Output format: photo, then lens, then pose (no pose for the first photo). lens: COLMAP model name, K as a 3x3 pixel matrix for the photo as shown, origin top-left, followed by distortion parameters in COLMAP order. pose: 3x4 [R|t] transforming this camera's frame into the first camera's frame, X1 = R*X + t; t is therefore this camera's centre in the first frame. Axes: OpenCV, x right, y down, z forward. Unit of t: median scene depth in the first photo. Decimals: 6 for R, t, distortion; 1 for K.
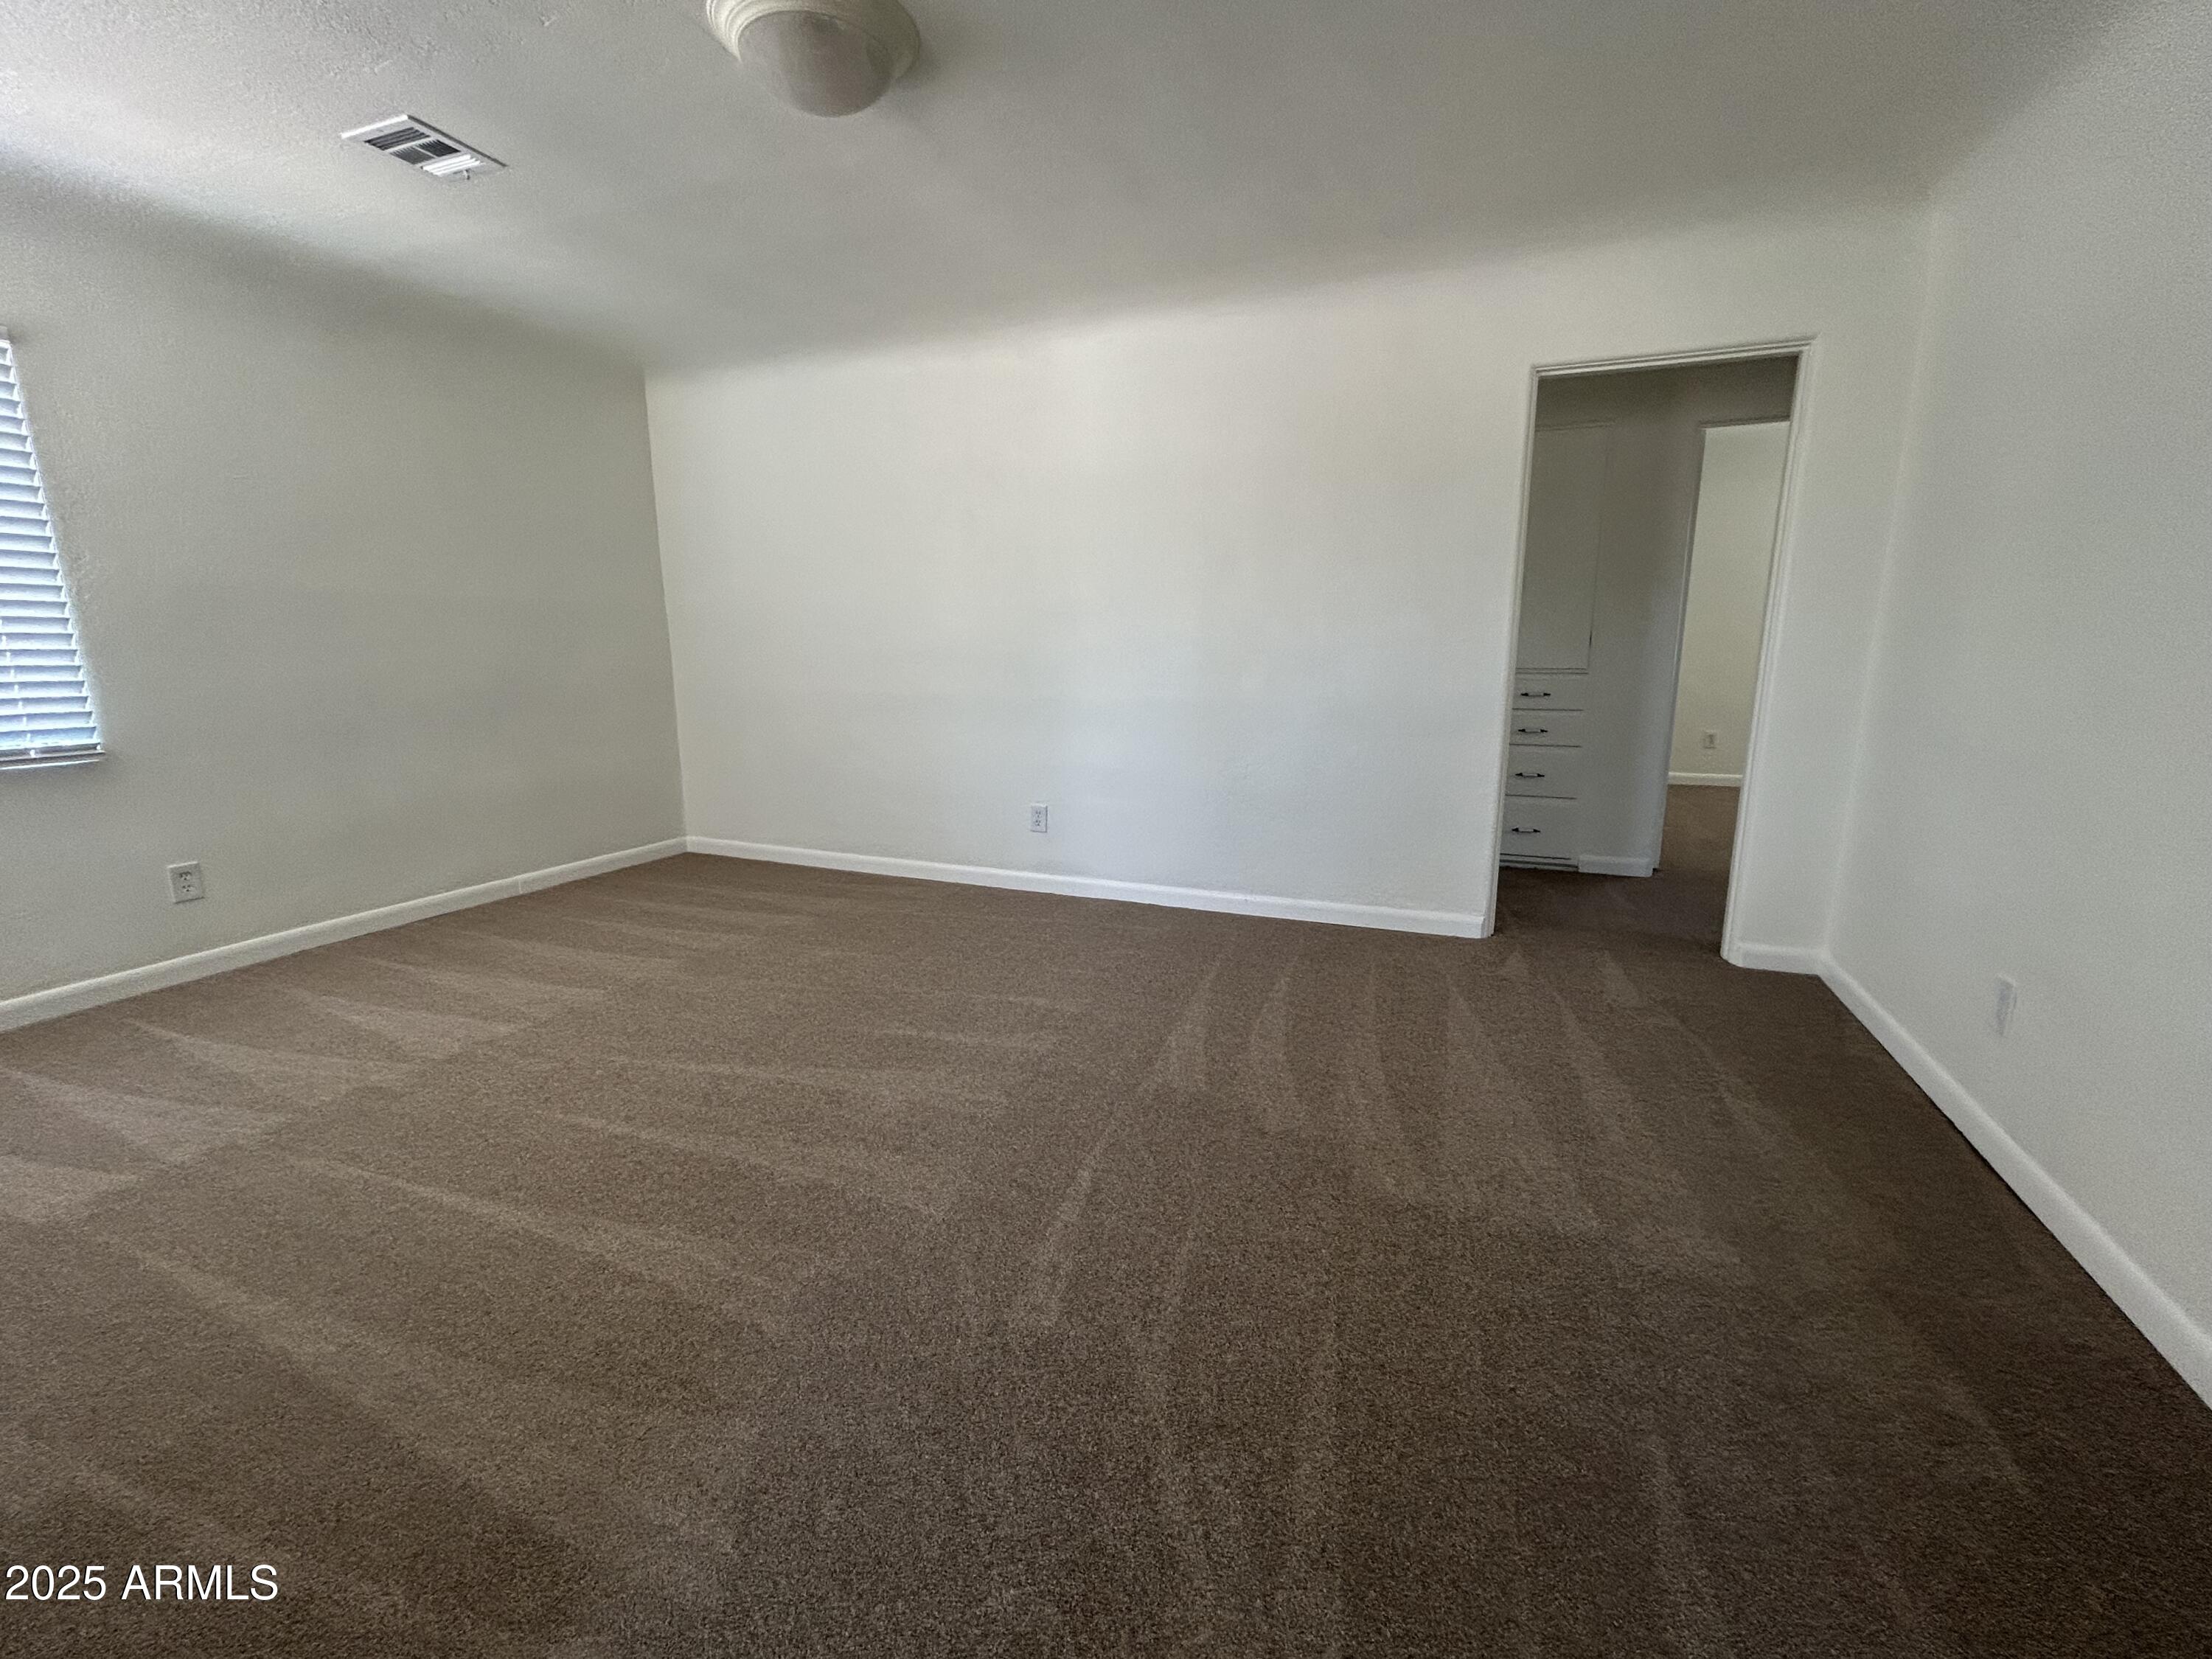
lens RADIAL K [[899.8, 0, 1103.8], [0, 899.8, 819.2], [0, 0, 1]] dist [0.000349, -0.000014]
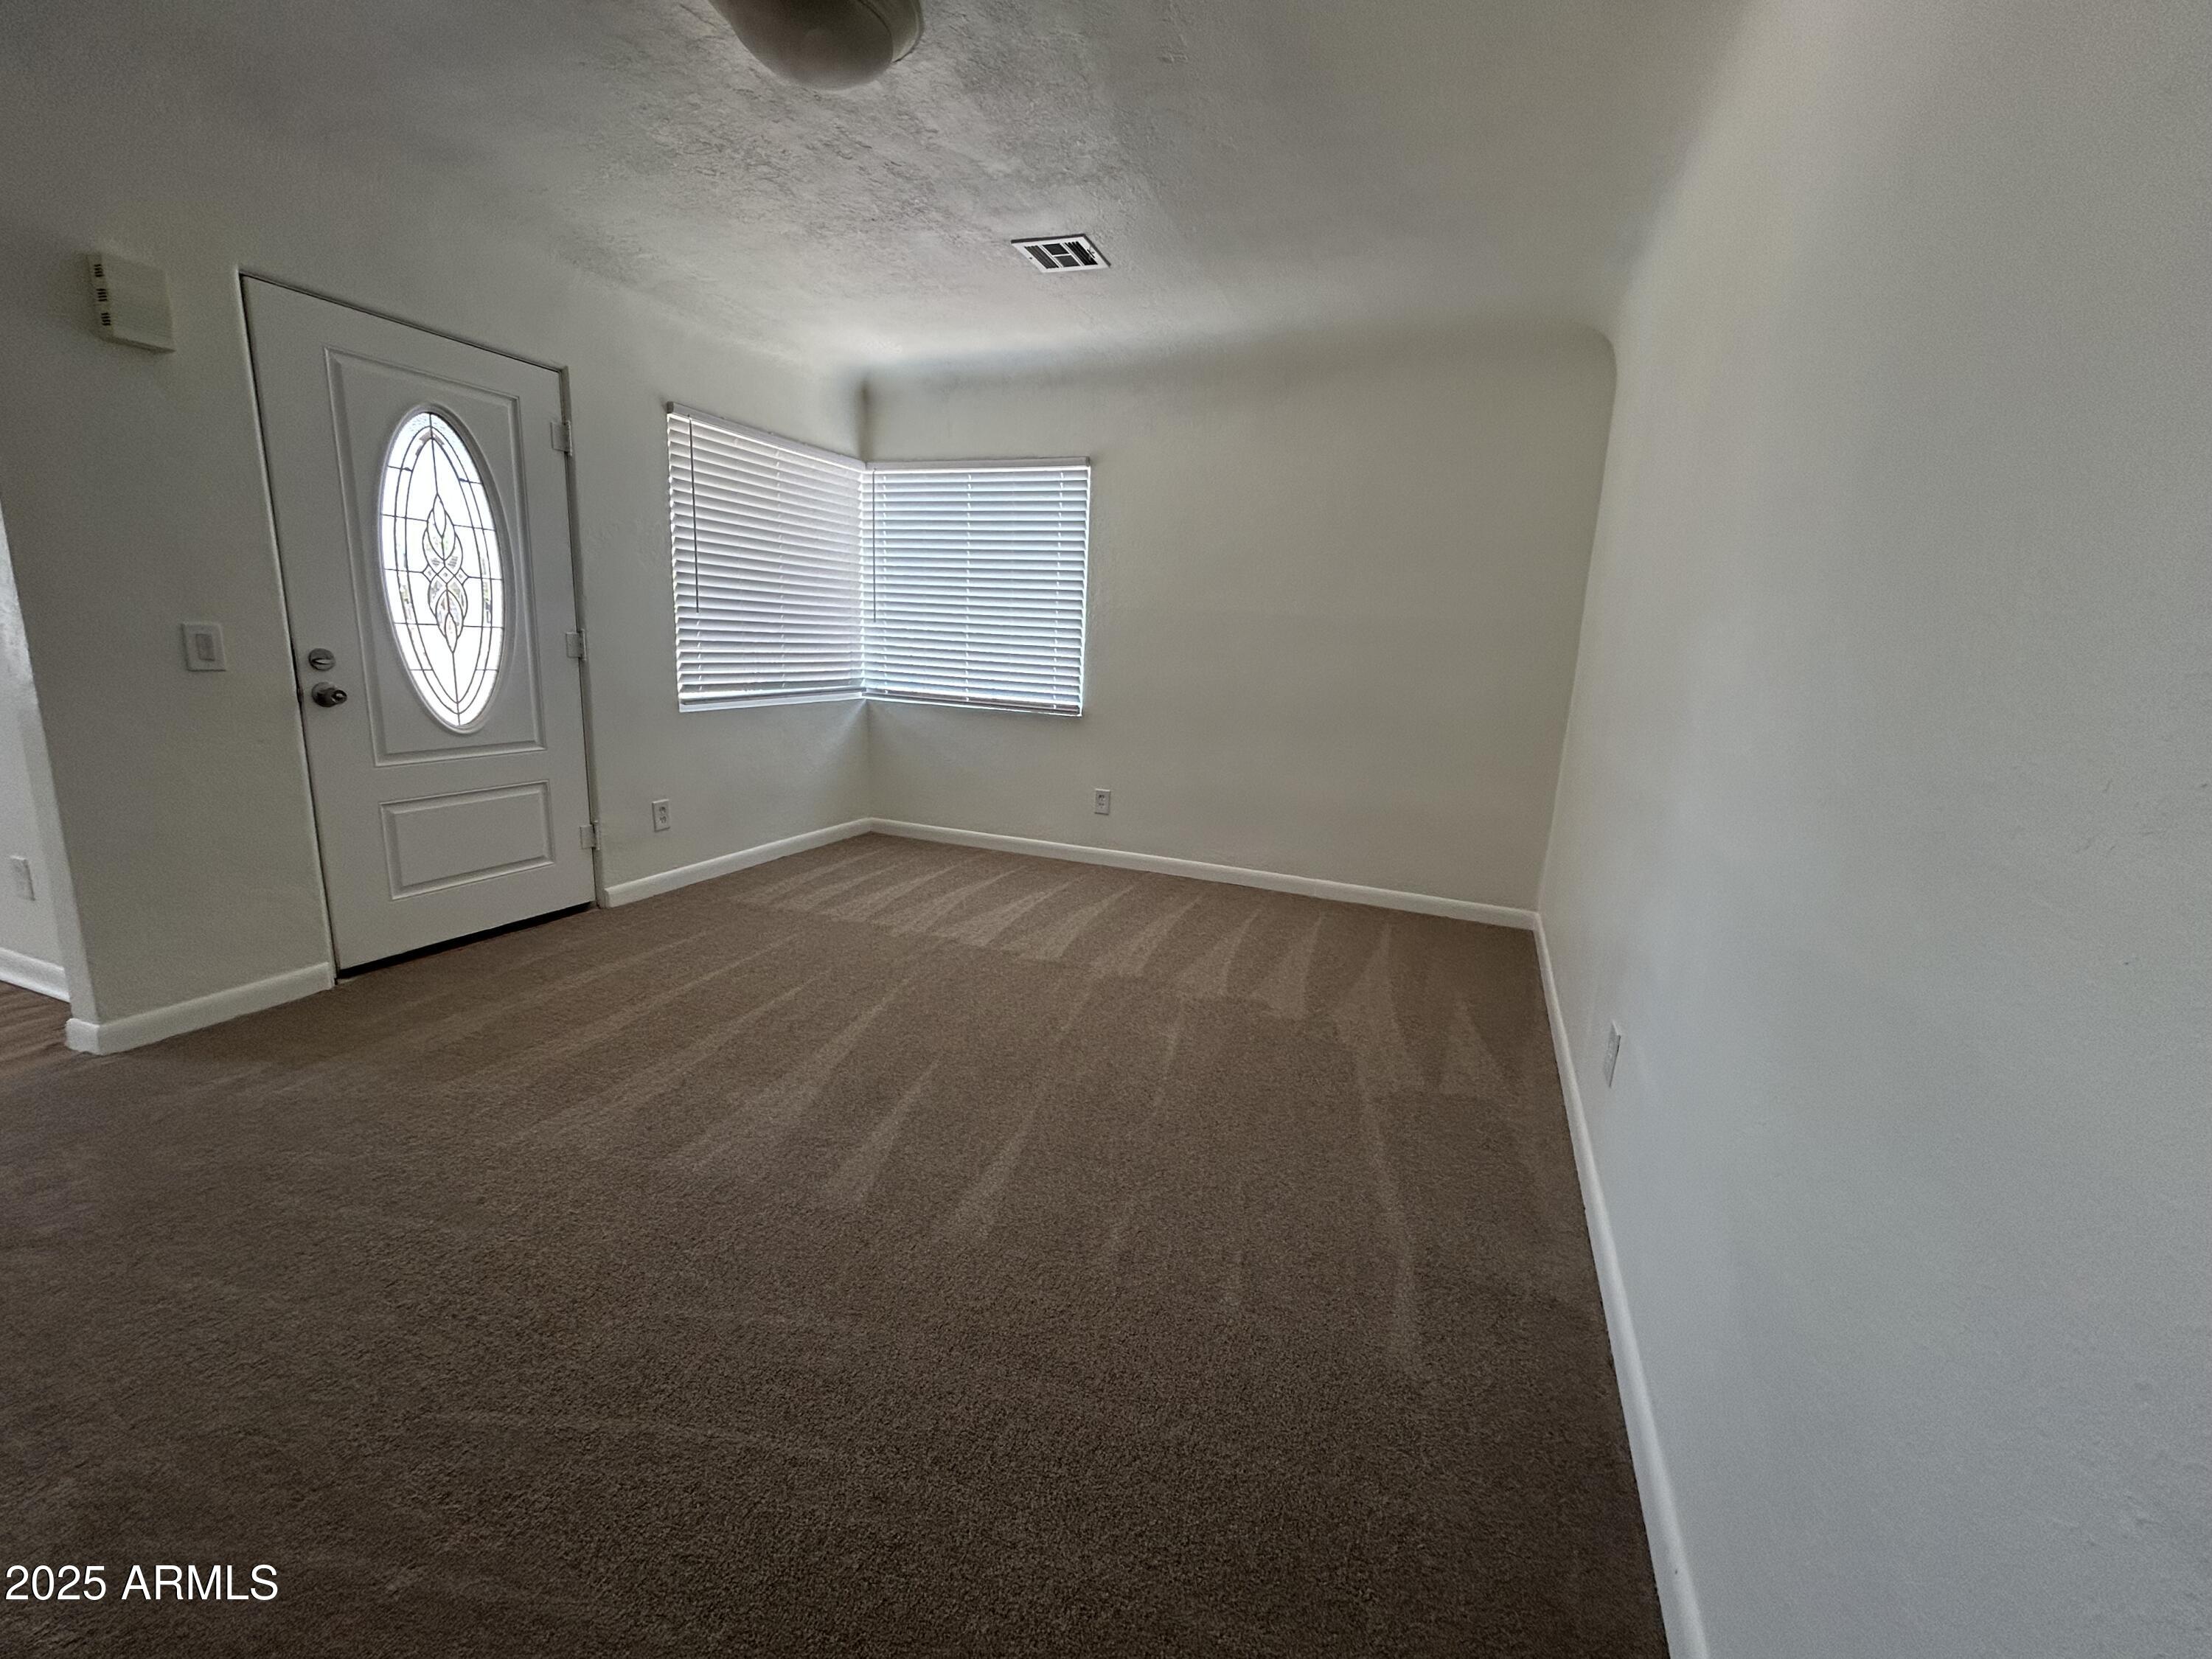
lens RADIAL K [[899.8, 0, 1103.8], [0, 899.8, 819.2], [0, 0, 1]] dist [0.000349, -0.000014]
pose [[0.019576, 0.204309, -0.978711, 0.541640], [-0.243544, 0.950386, 0.193524, -0.217759], [0.969692, 0.234571, 0.068363, 0.978569]]
